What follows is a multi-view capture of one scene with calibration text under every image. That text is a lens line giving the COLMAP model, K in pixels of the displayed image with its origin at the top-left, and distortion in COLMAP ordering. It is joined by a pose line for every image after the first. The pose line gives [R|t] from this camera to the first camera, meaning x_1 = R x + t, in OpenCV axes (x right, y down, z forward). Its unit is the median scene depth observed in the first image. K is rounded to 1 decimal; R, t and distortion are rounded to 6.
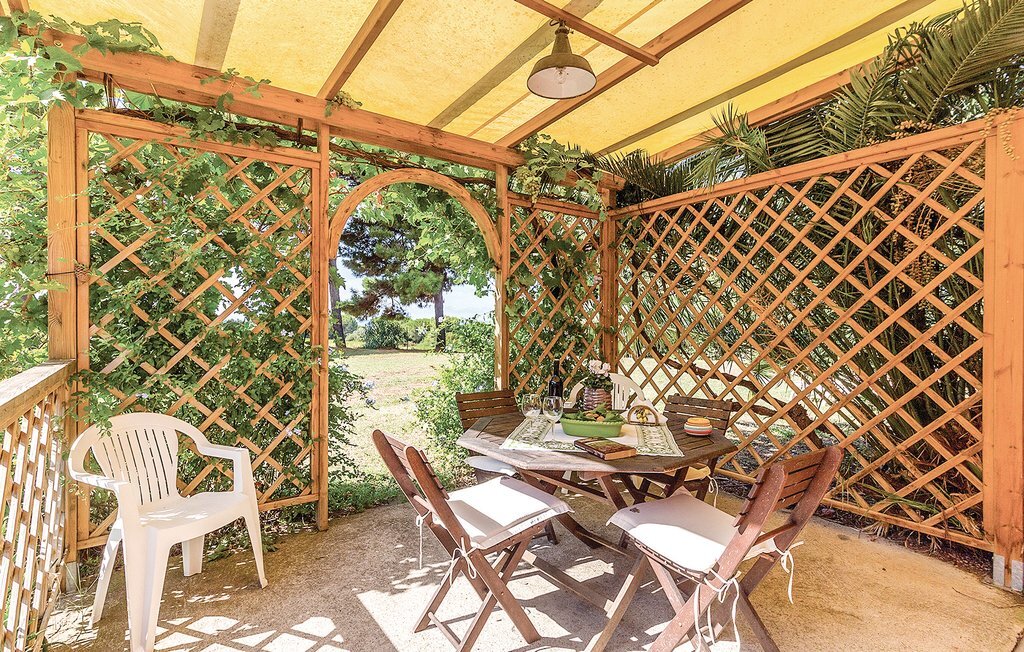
lens RADIAL K [[484.5, 0, 515.6], [0, 484.5, 324.0], [0, 0, 1]] dist [-0.017511, -0.000928]
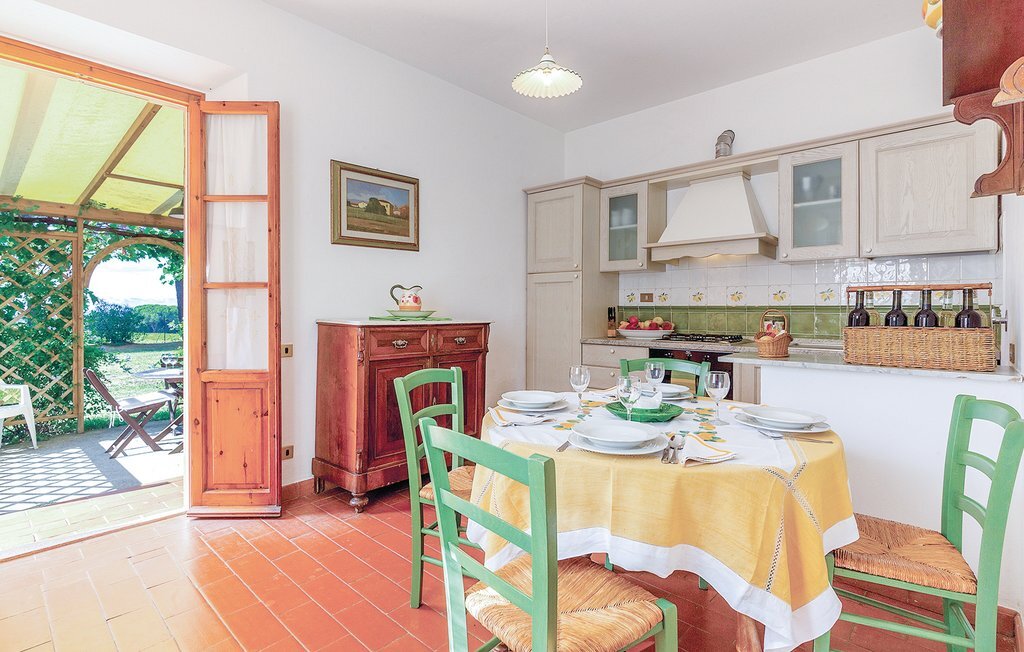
lens RADIAL K [[484.5, 0, 526.3], [0, 484.5, 312.6], [0, 0, 1]] dist [-0.017511, -0.000928]
pose [[0.972684, -0.004567, 0.232087, 0.904765], [0.006101, 0.999964, -0.005891, -0.020837], [-0.232052, 0.007146, 0.972677, -1.268906]]
